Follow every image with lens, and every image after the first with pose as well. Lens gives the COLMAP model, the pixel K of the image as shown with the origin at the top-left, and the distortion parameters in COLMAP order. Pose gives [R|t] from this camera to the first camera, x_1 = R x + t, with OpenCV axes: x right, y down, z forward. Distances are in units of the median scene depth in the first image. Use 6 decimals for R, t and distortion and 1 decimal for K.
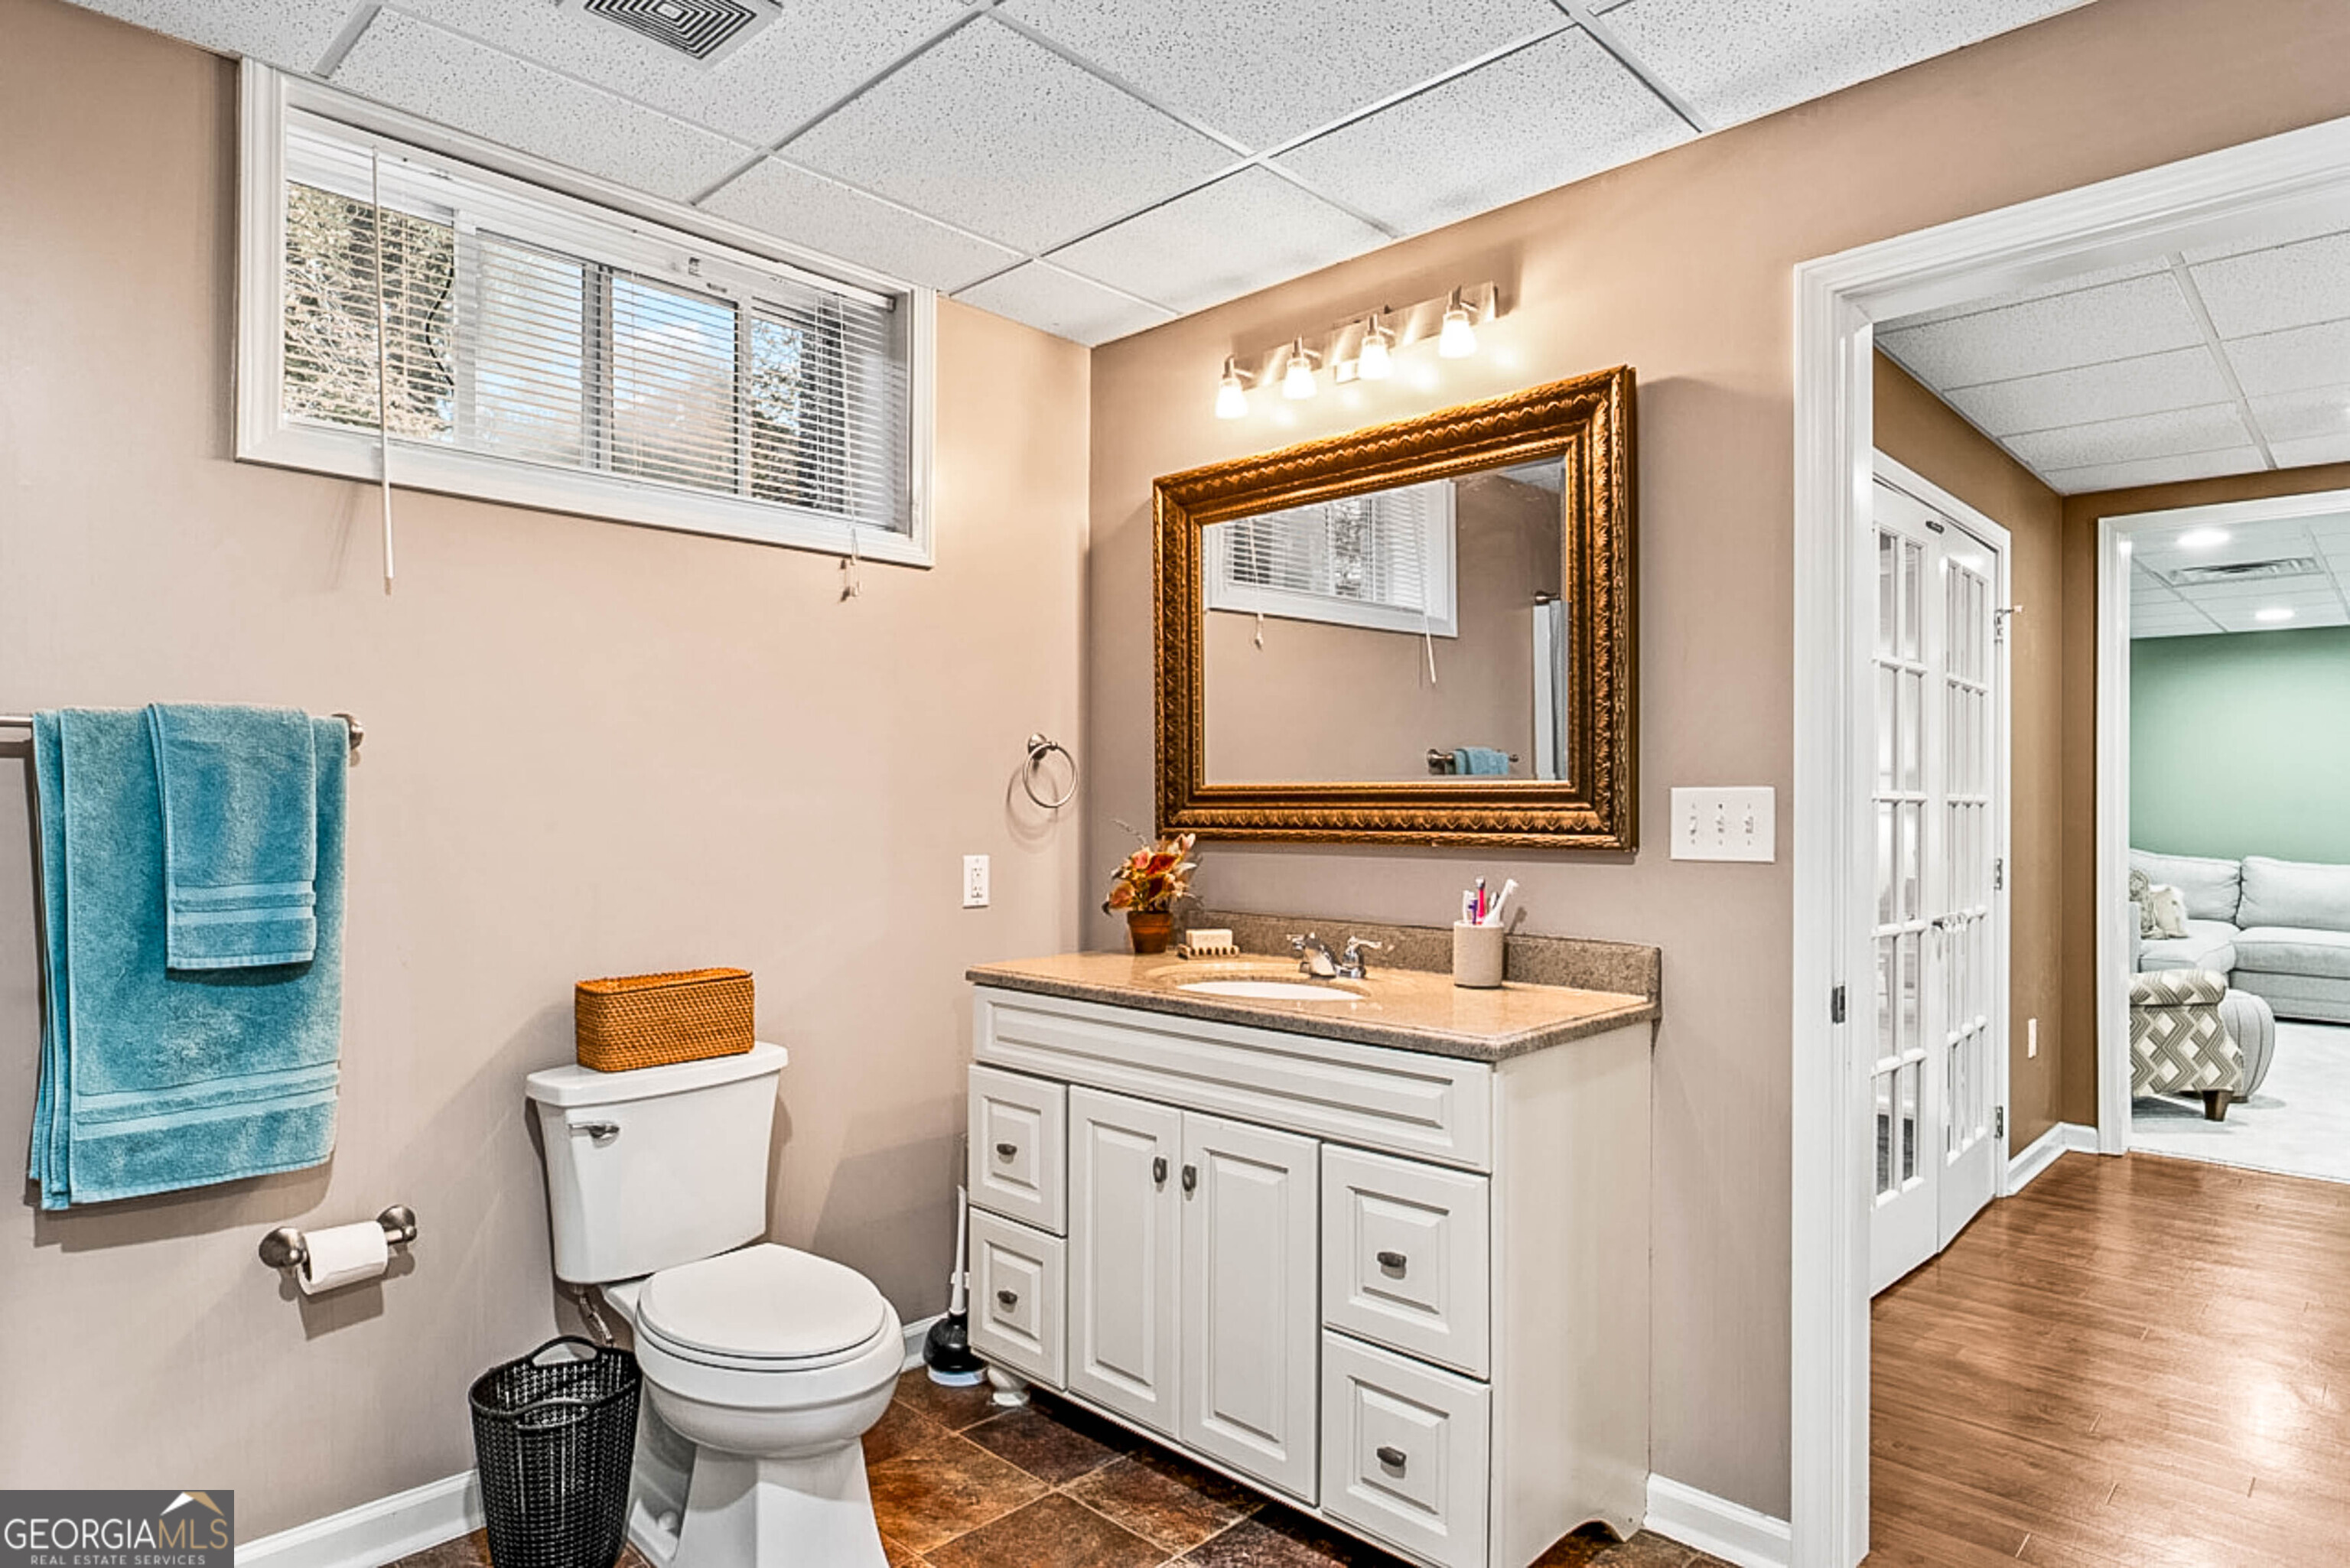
lens RADIAL K [[1280.2, 0, 1185.1], [0, 1280.2, 794.9], [0, 0, 1]] dist [-0.000536, -0.002184]
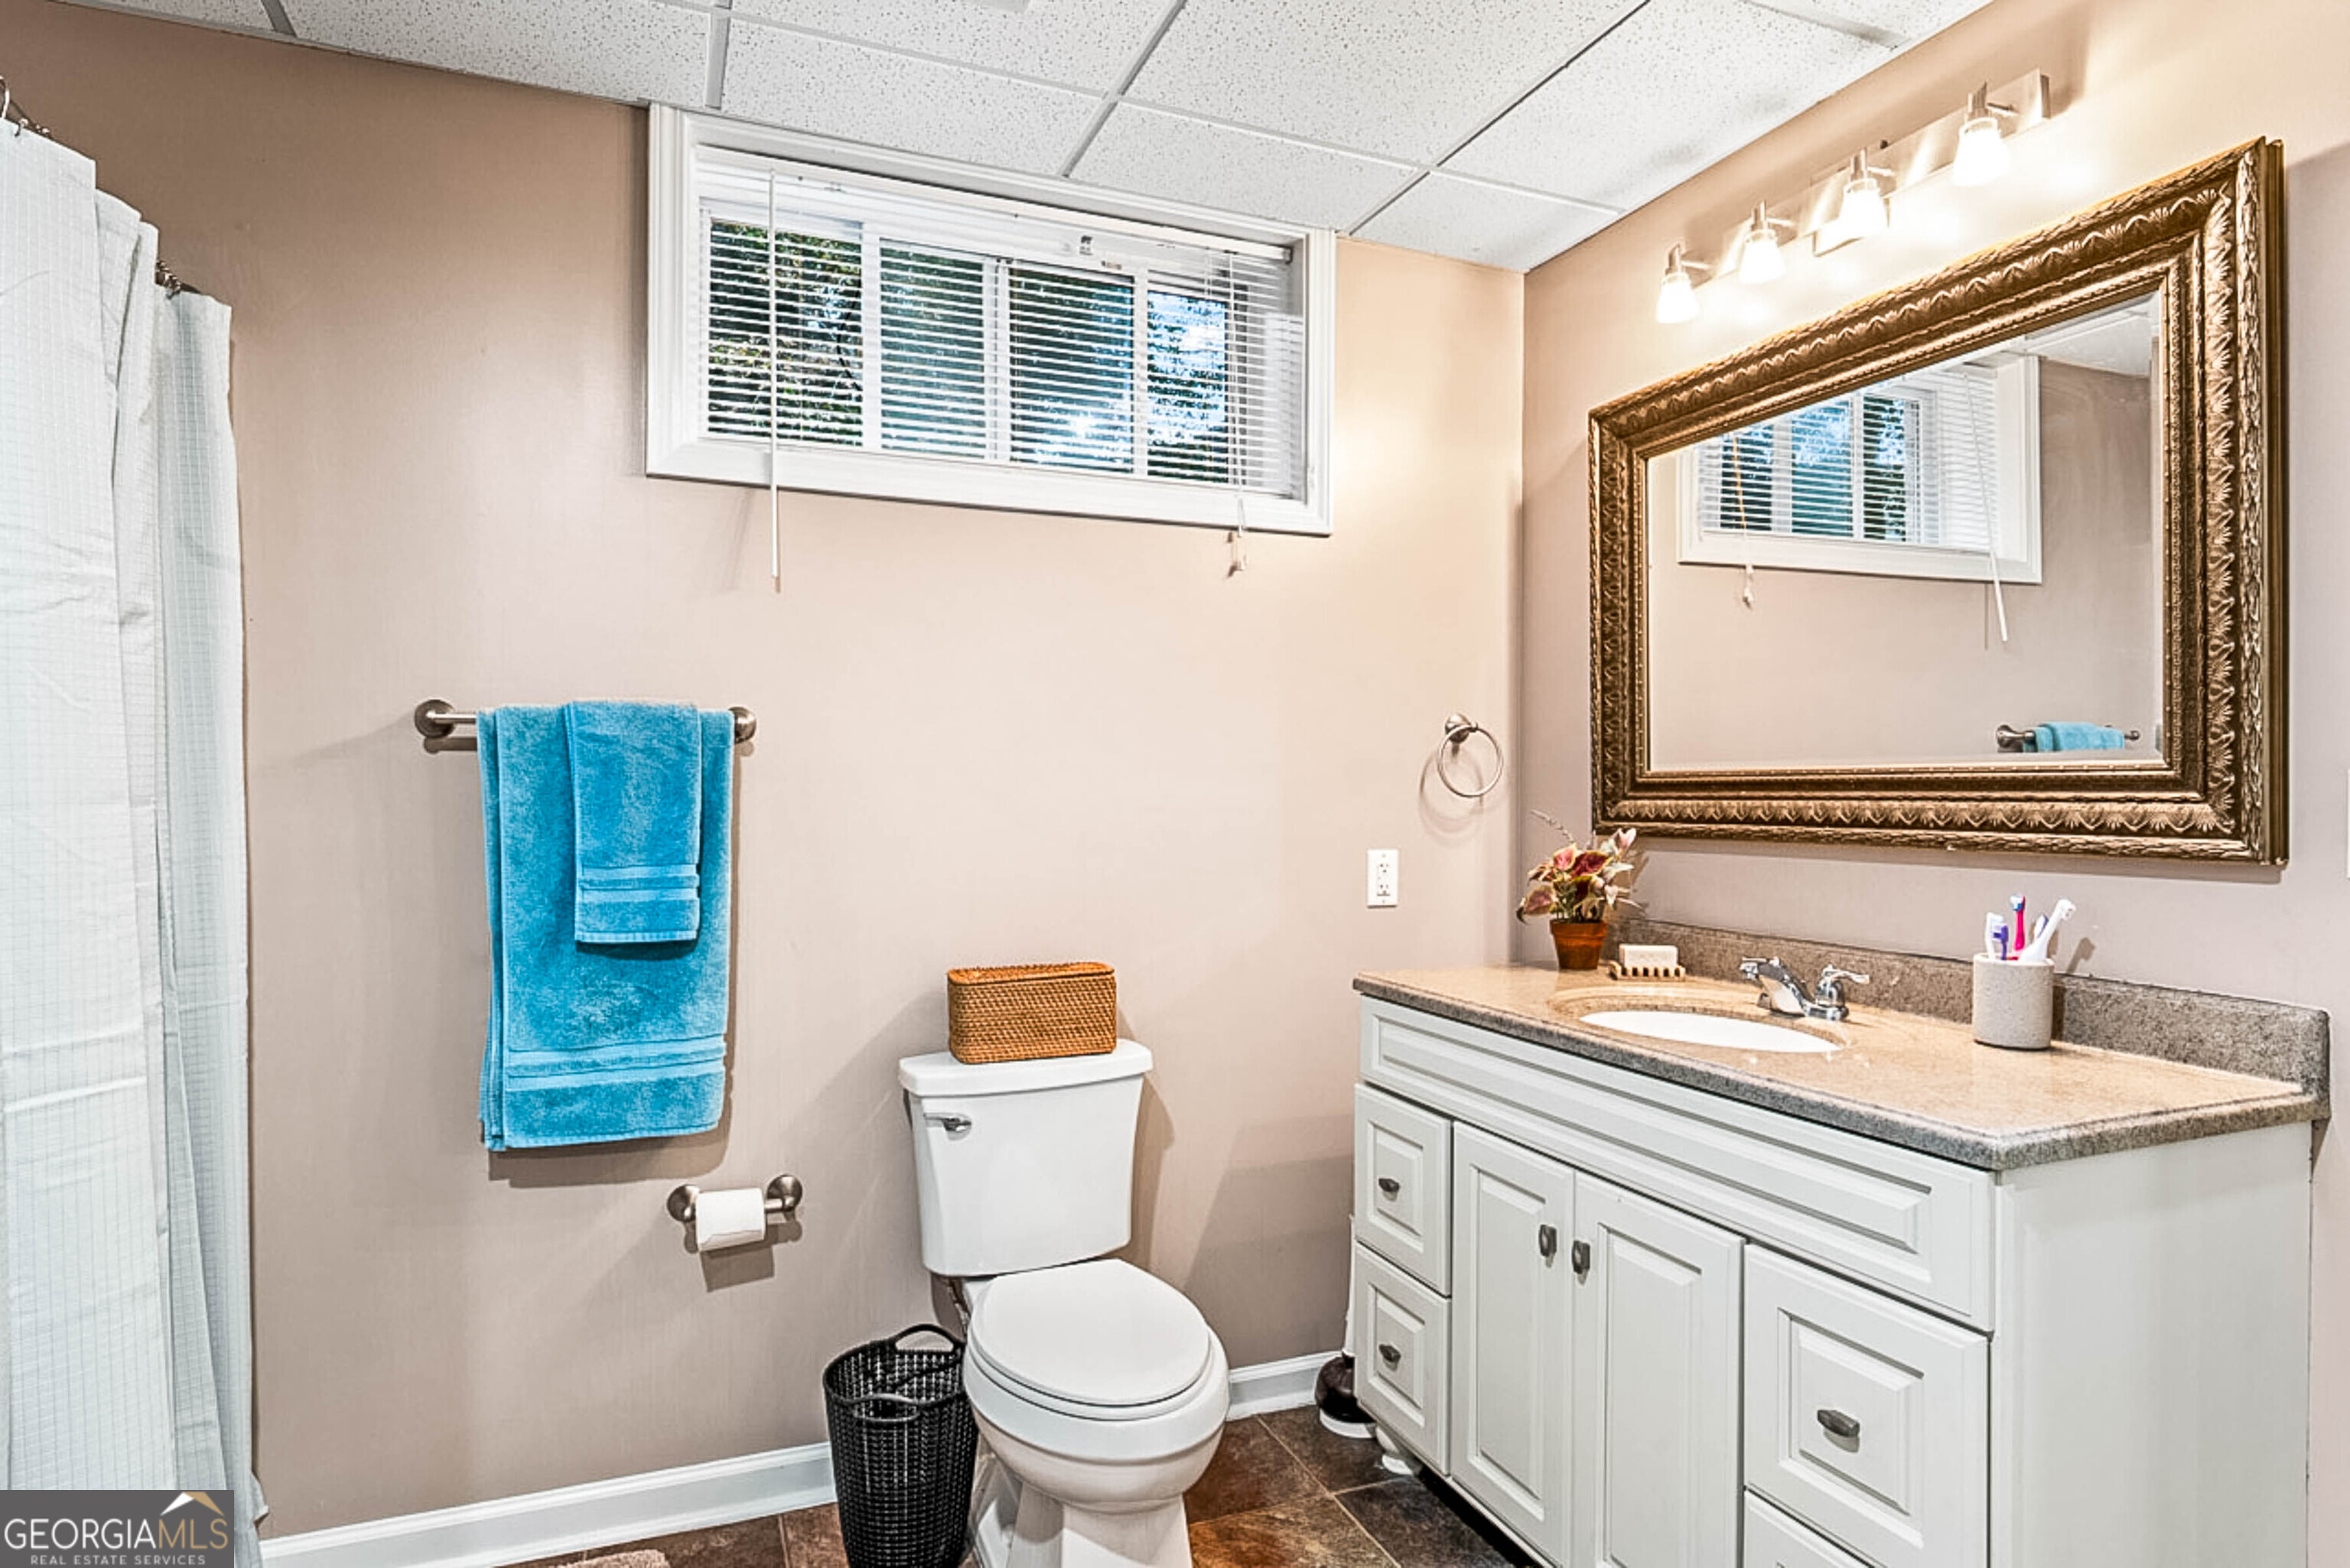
lens RADIAL K [[1280.2, 0, 1166.7], [0, 1280.2, 788.1], [0, 0, 1]] dist [-0.000536, -0.002184]
pose [[0.915866, -0.000246, -0.401484, 0.081944], [0.001581, 0.999994, 0.002995, 0.001260], [0.401481, -0.003378, 0.915861, 0.147446]]
